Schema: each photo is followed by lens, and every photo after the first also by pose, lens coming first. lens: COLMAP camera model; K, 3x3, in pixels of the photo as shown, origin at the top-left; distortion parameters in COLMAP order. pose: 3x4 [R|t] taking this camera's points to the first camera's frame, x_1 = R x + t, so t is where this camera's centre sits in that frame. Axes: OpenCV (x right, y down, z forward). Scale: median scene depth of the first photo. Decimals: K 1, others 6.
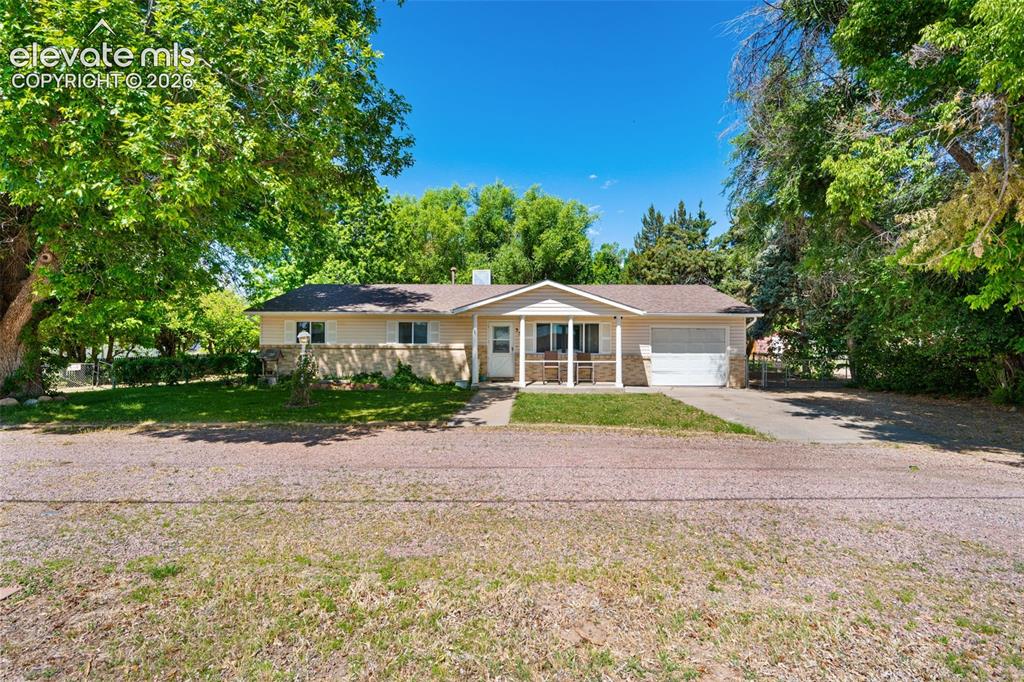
lens RADIAL K [[399.0, 0, 515.3], [0, 399.0, 341.7], [0, 0, 1]] dist [-0.000987, -0.000185]
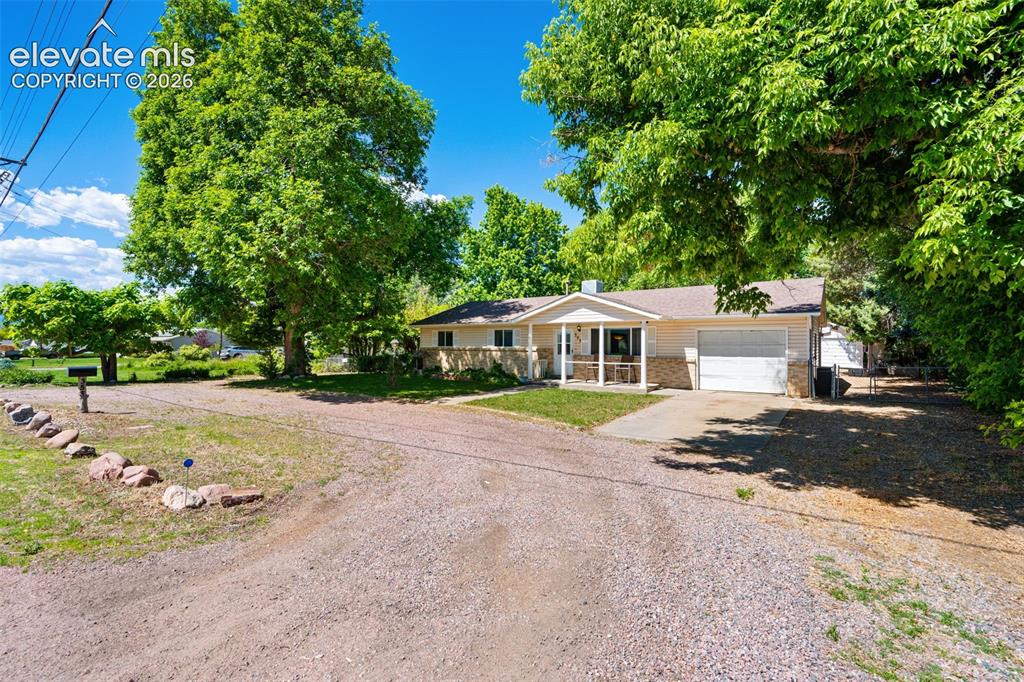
lens RADIAL K [[399.0, 0, 515.3], [0, 399.0, 341.7], [0, 0, 1]] dist [-0.000987, -0.000185]
pose [[0.849223, -0.005883, -0.528002, 0.462298], [0.003258, 0.999977, -0.005901, -0.003075], [0.528025, 0.003291, 0.849223, -0.076098]]
